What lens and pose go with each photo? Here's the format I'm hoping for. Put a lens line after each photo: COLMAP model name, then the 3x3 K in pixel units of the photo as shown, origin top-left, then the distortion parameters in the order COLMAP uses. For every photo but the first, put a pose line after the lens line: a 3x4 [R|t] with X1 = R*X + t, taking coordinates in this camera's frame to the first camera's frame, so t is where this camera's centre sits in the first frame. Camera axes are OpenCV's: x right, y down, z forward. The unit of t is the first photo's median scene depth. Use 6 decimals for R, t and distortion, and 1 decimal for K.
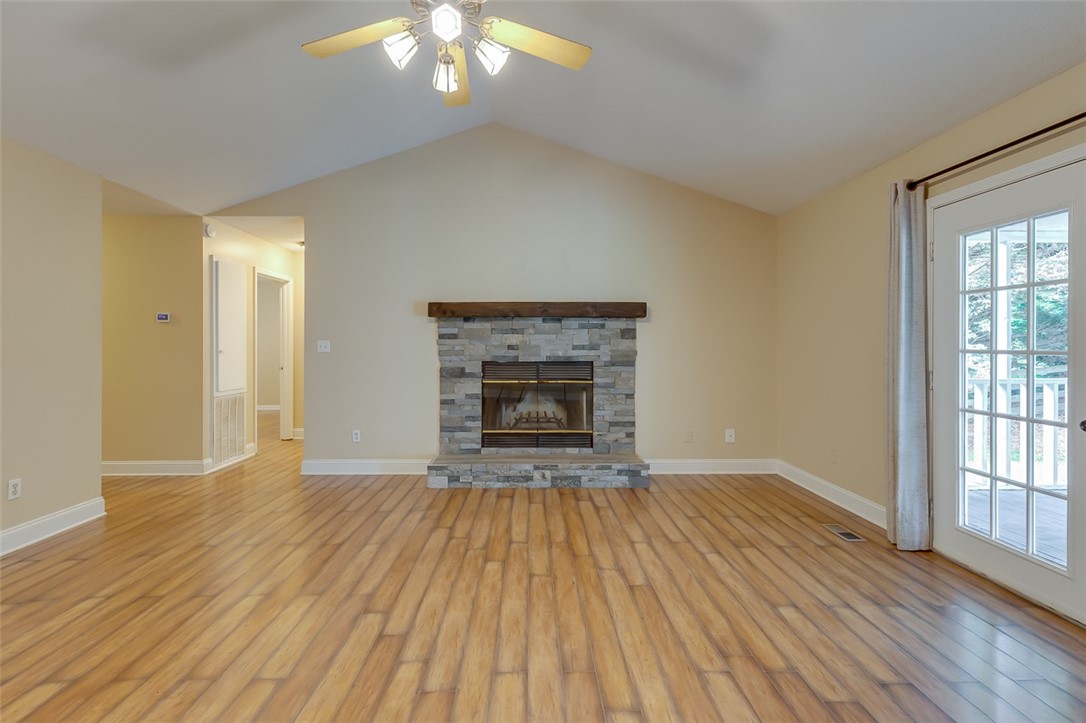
lens RADIAL K [[497.2, 0, 533.0], [0, 497.2, 346.4], [0, 0, 1]] dist [0.004114, 0.000164]
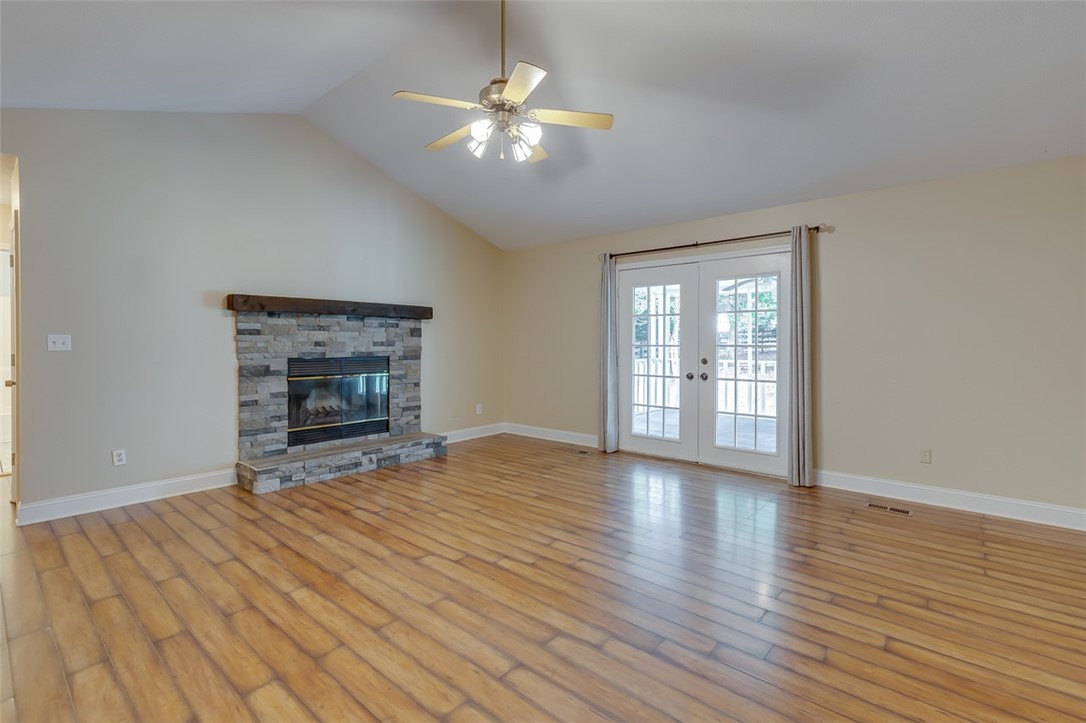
lens RADIAL K [[499.6, 0, 544.4], [0, 499.6, 348.5], [0, 0, 1]] dist [0.002097, 0.000766]
pose [[0.653774, -0.007531, 0.756652, -0.605332], [0.000552, 0.999955, 0.009476, 0.002163], [-0.756690, -0.005778, 0.653749, -0.021632]]
